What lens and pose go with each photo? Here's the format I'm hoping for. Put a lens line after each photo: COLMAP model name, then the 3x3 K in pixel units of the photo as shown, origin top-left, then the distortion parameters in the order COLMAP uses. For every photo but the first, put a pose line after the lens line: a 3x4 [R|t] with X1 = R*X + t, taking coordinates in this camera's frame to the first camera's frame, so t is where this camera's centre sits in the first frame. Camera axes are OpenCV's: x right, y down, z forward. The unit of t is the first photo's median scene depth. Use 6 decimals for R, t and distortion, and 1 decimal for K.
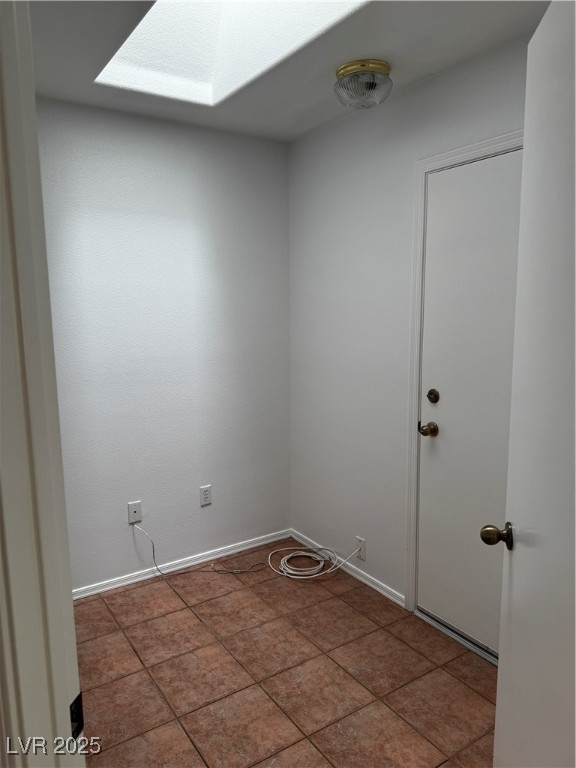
lens RADIAL K [[541.0, 0, 287.9], [0, 541.0, 387.1], [0, 0, 1]] dist [0.083151, -0.103350]
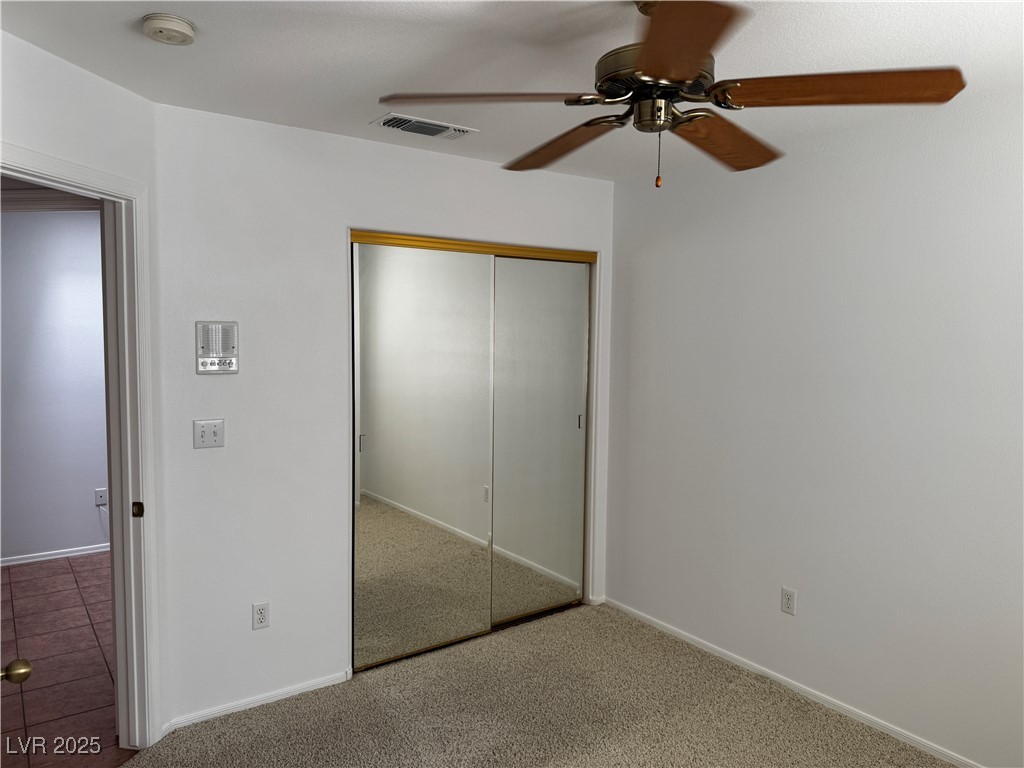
lens RADIAL K [[721.3, 0, 511.2], [0, 721.3, 384.5], [0, 0, 1]] dist [0.083151, -0.103350]
pose [[0.999201, 0.016101, 0.036573, 0.776895], [-0.013316, 0.997083, -0.075152, 0.102872], [-0.037676, 0.074605, 0.996501, -0.979609]]
